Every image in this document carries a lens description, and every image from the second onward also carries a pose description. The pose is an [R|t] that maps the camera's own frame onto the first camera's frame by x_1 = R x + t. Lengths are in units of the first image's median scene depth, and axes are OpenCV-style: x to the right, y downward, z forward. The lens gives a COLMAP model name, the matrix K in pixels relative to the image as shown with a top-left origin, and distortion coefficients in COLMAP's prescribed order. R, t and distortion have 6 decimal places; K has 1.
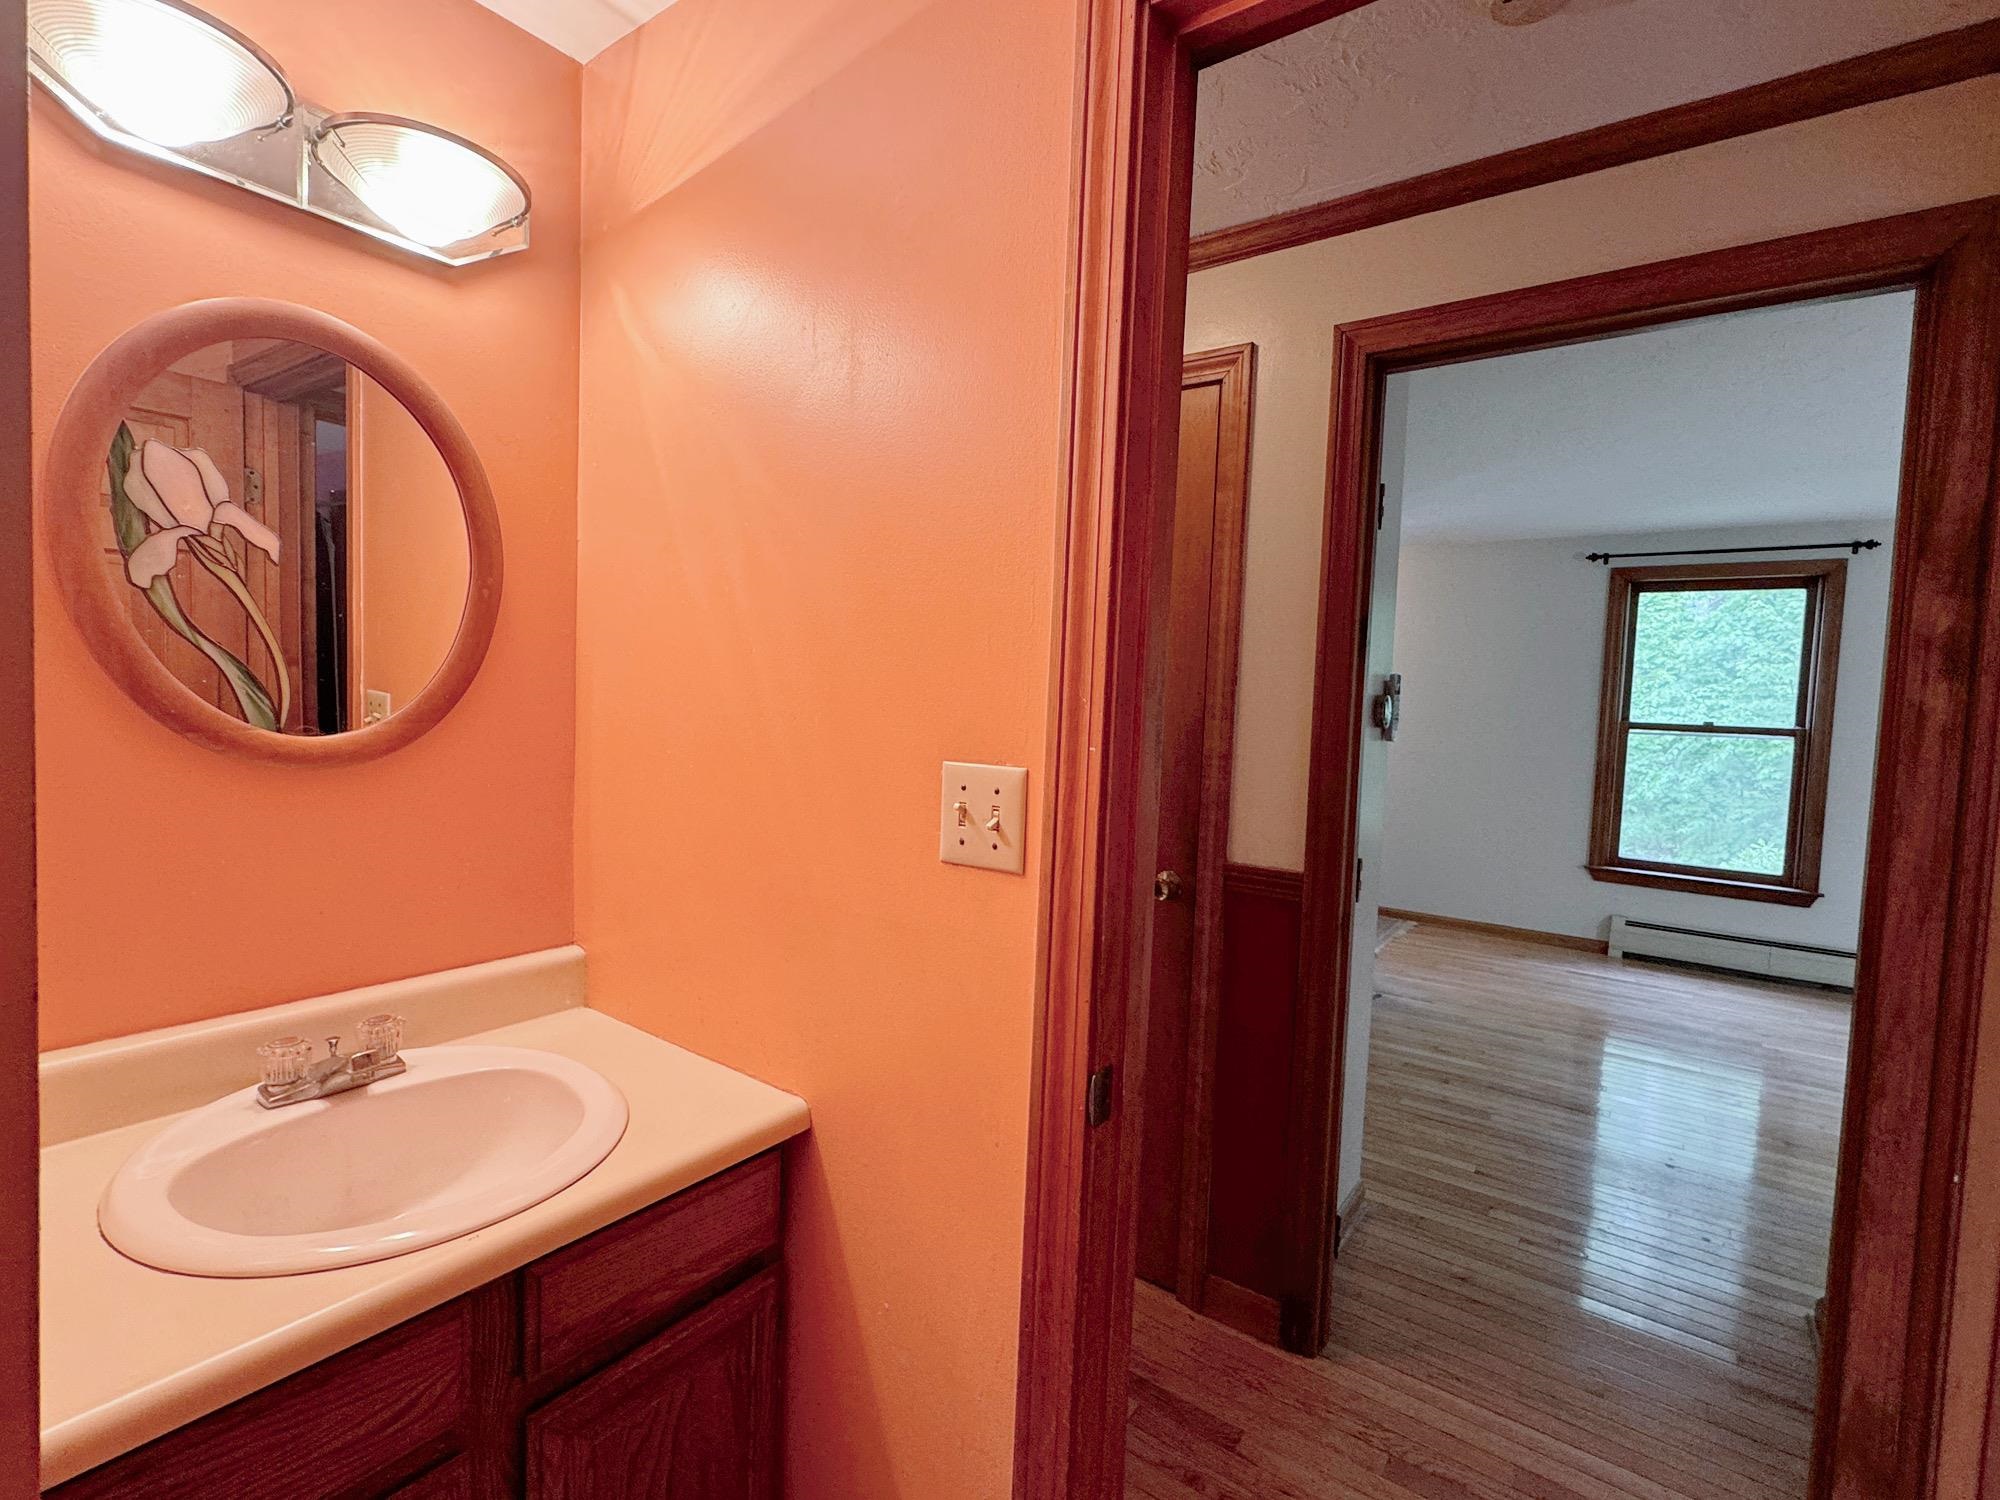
lens RADIAL K [[1022.1, 0, 996.7], [0, 1022.1, 748.4], [0, 0, 1]] dist [-0.002365, 0.000805]
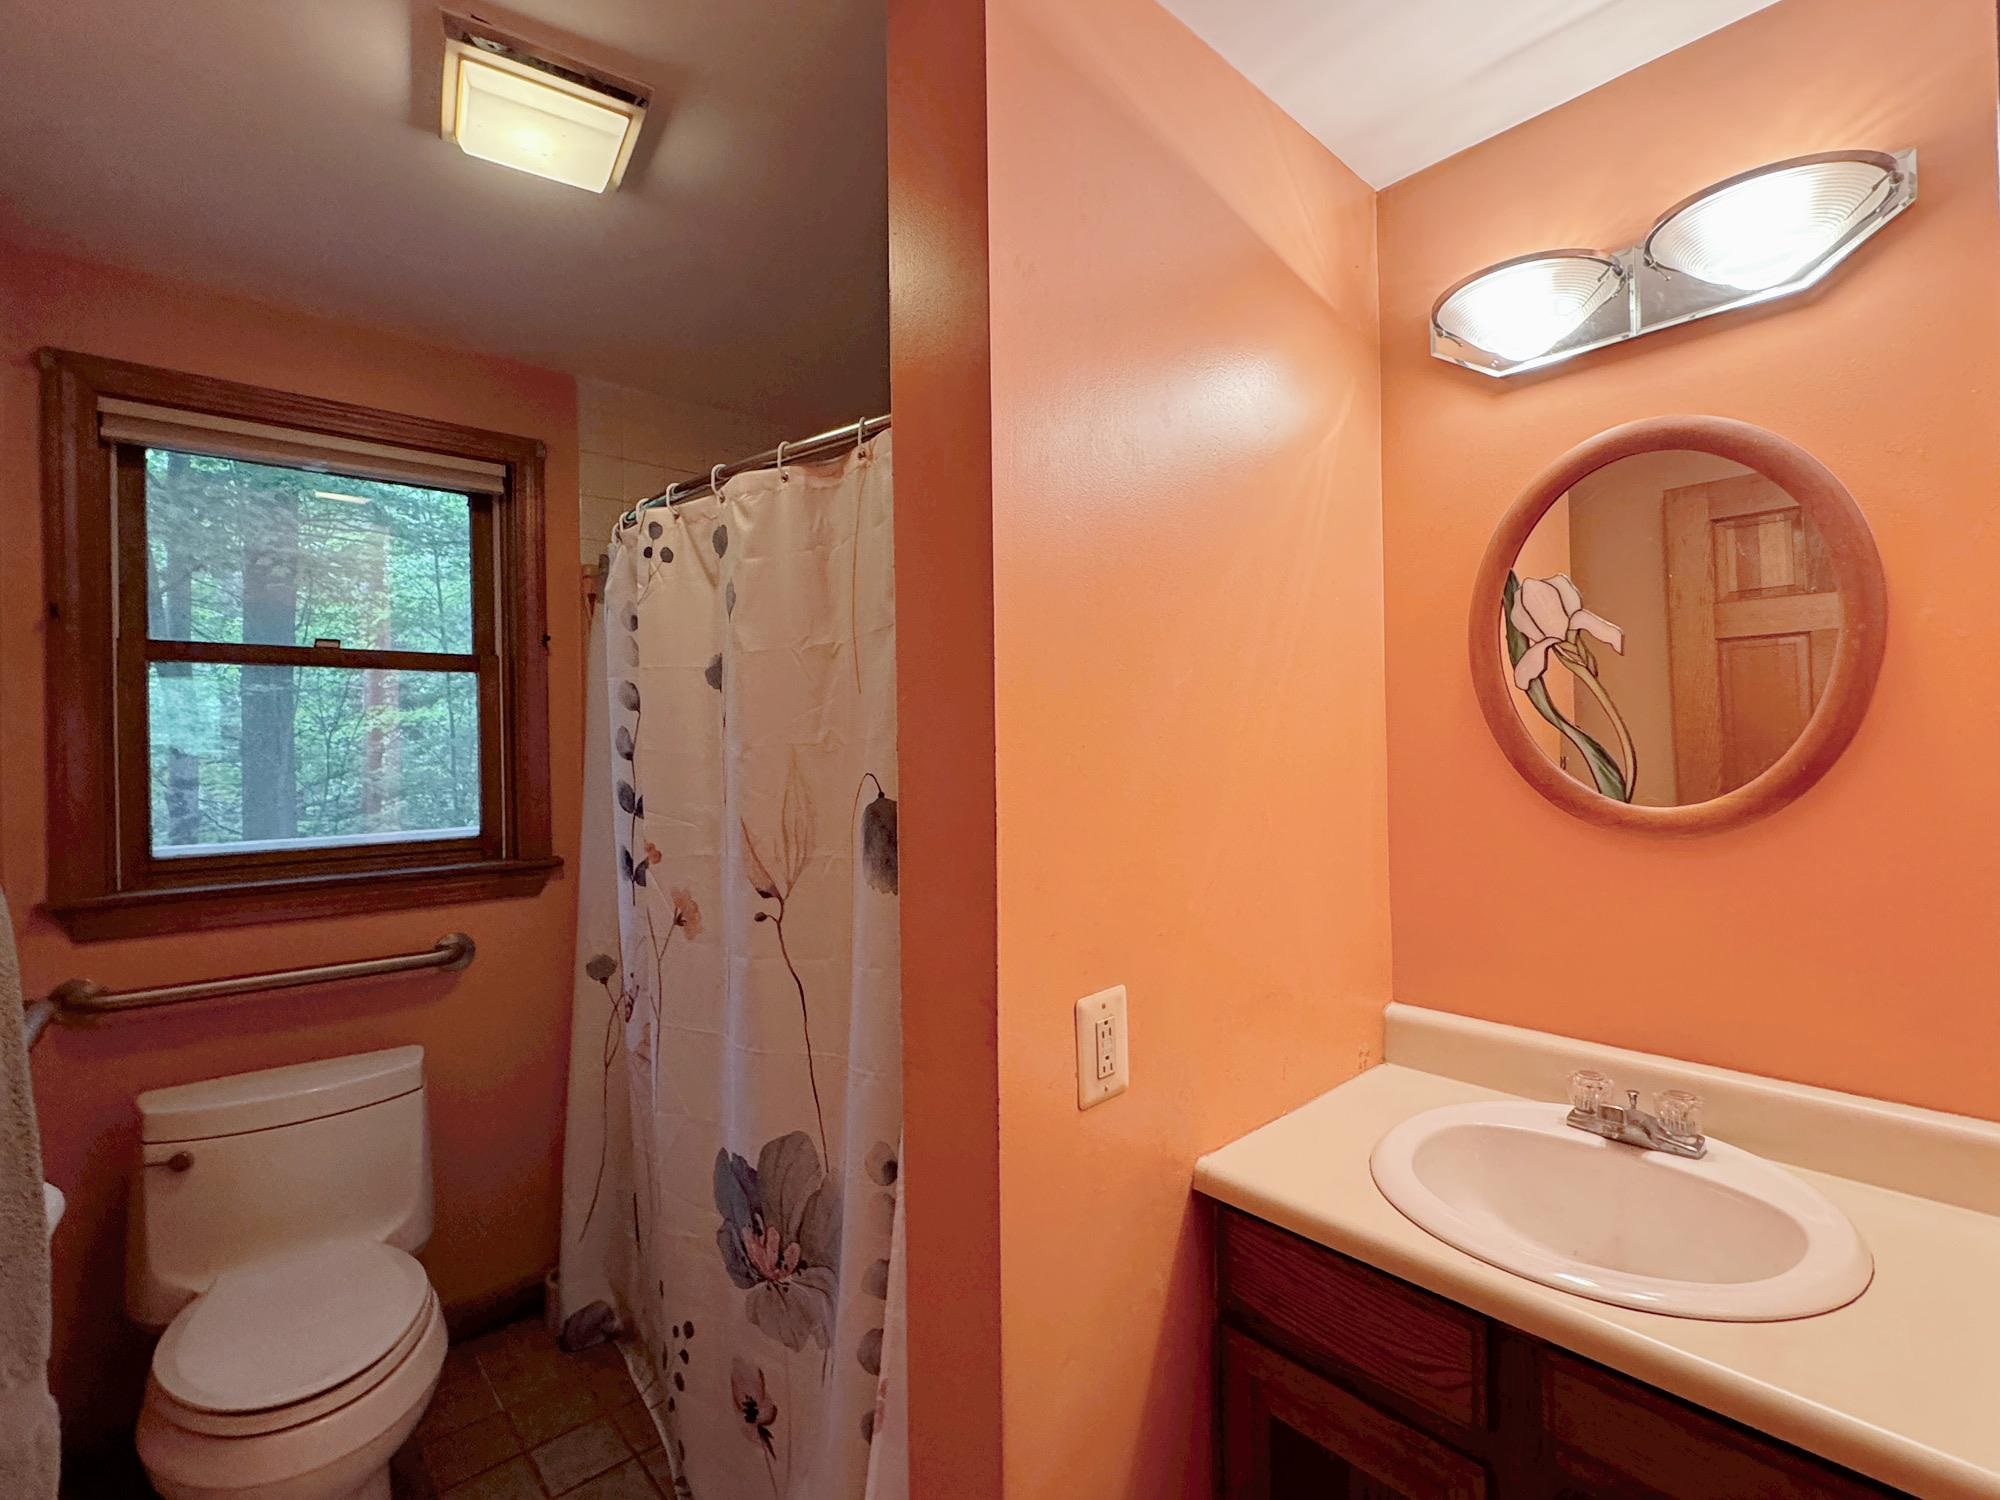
lens RADIAL K [[1022.1, 0, 996.7], [0, 1022.1, 748.4], [0, 0, 1]] dist [-0.002365, 0.000805]
pose [[-0.289881, -0.036012, -0.956385, 0.603189], [-0.056589, 0.998188, -0.020434, -0.013701], [0.955388, 0.048197, -0.291394, 0.699371]]
